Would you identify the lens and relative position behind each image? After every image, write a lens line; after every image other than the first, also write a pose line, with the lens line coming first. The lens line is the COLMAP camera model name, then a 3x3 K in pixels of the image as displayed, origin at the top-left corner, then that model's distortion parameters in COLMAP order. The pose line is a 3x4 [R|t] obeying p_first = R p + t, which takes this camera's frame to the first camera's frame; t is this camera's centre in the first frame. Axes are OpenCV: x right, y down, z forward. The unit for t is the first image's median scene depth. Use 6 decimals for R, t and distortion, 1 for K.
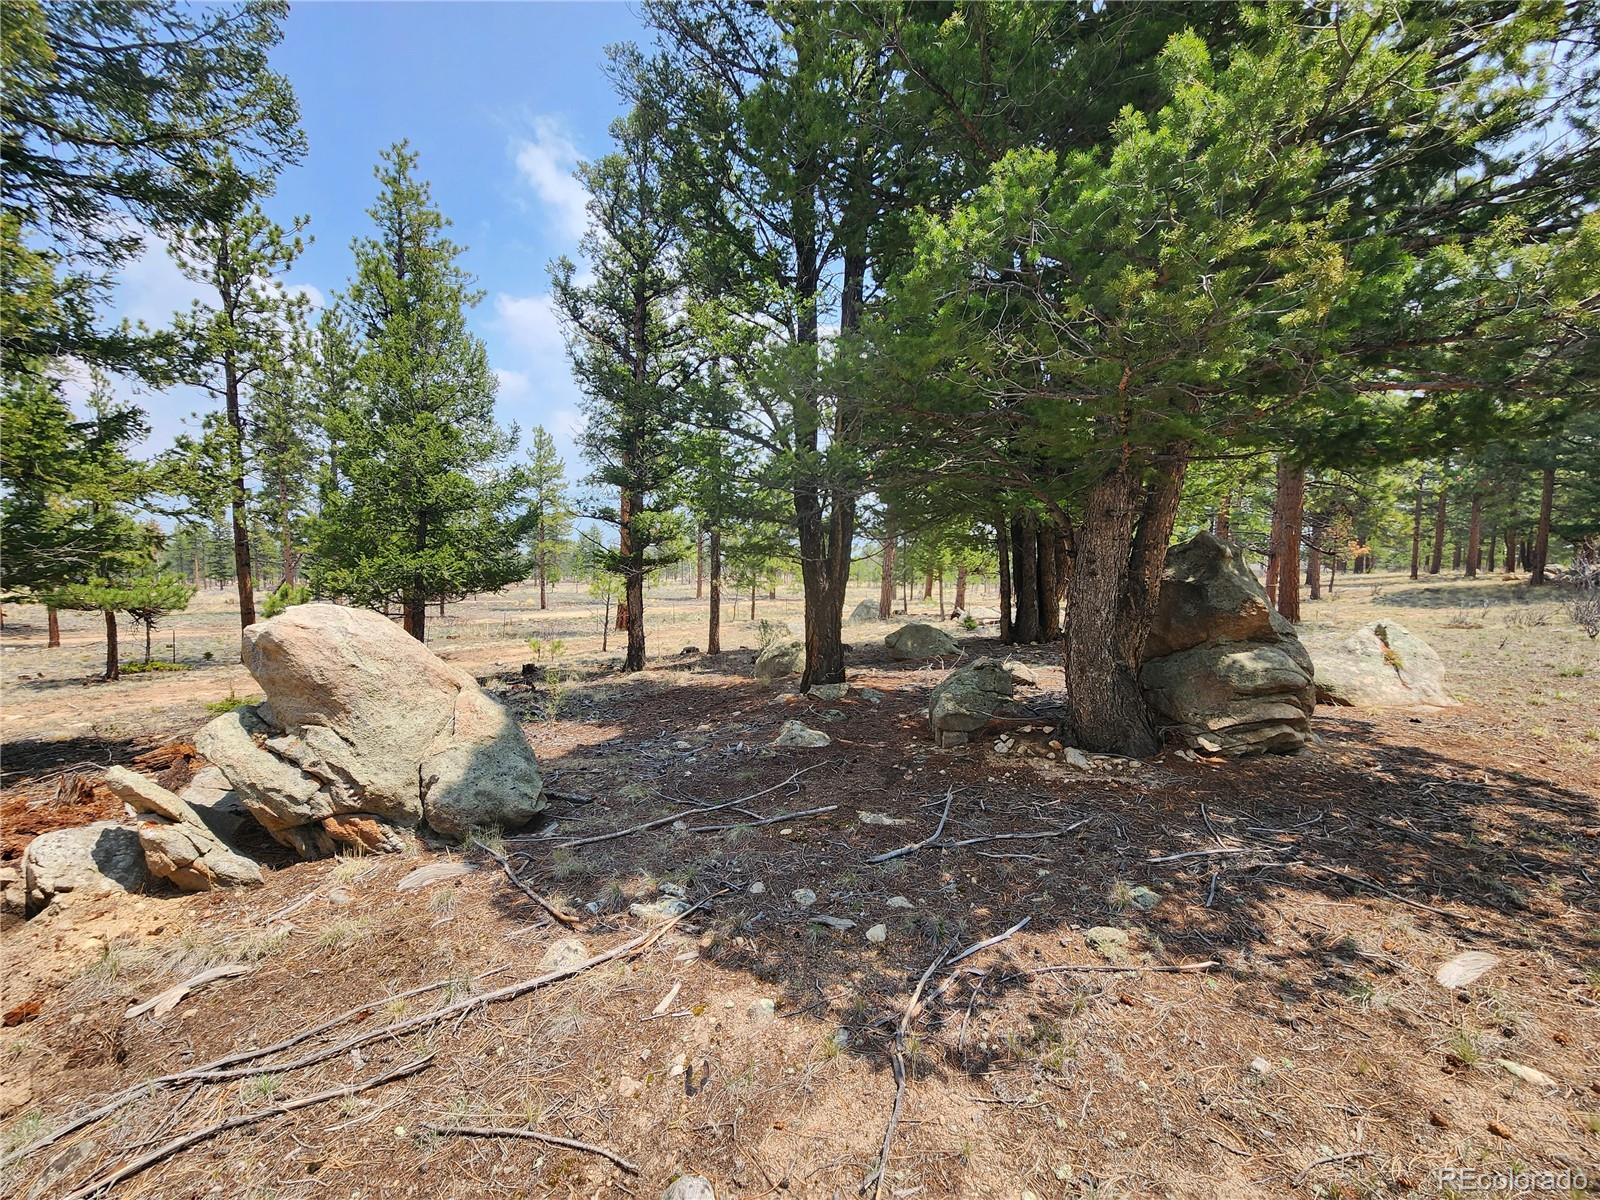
lens RADIAL K [[640.9, 0, 799.9], [0, 640.9, 597.6], [0, 0, 1]] dist [0.003771, 0.000239]
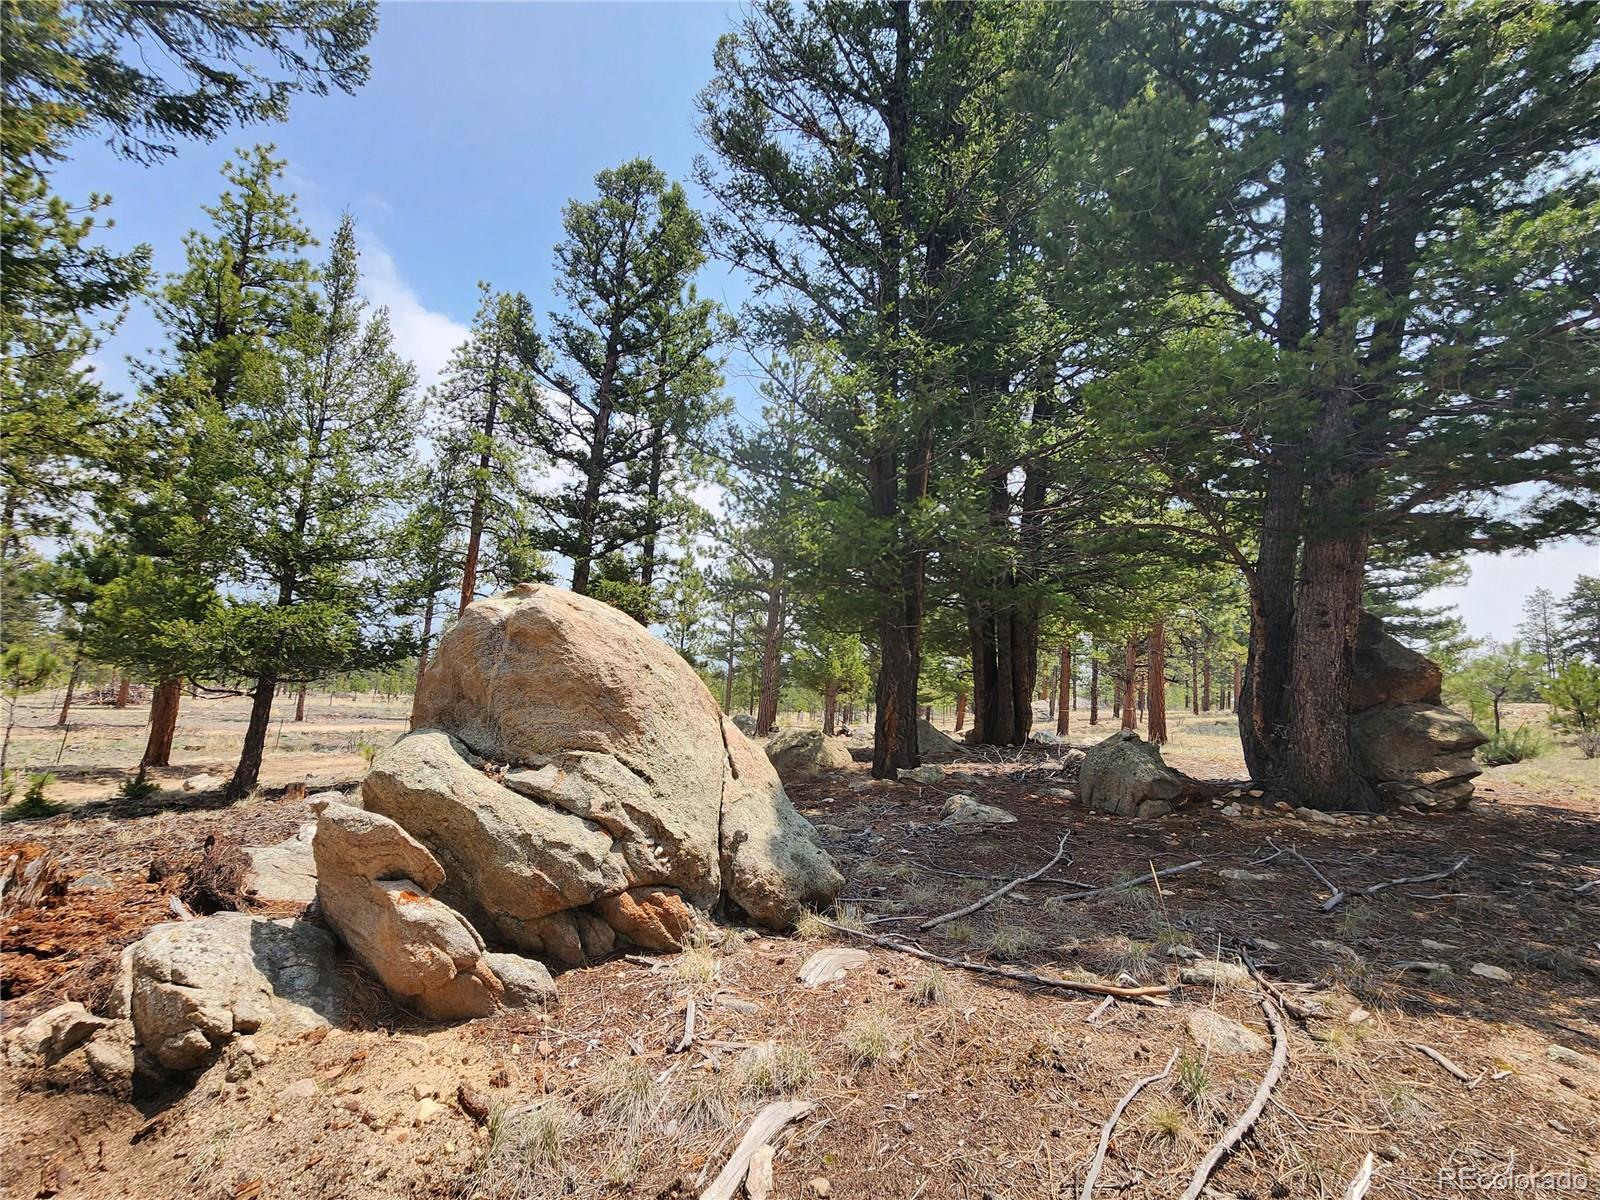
lens RADIAL K [[686.6, 0, 800.5], [0, 686.6, 602.2], [0, 0, 1]] dist [0.004643, 0.000360]
pose [[0.959872, 0.071383, 0.271202, -0.768495], [-0.021203, 0.982767, -0.183631, 0.177600], [-0.279637, 0.170512, 0.944843, 0.242031]]
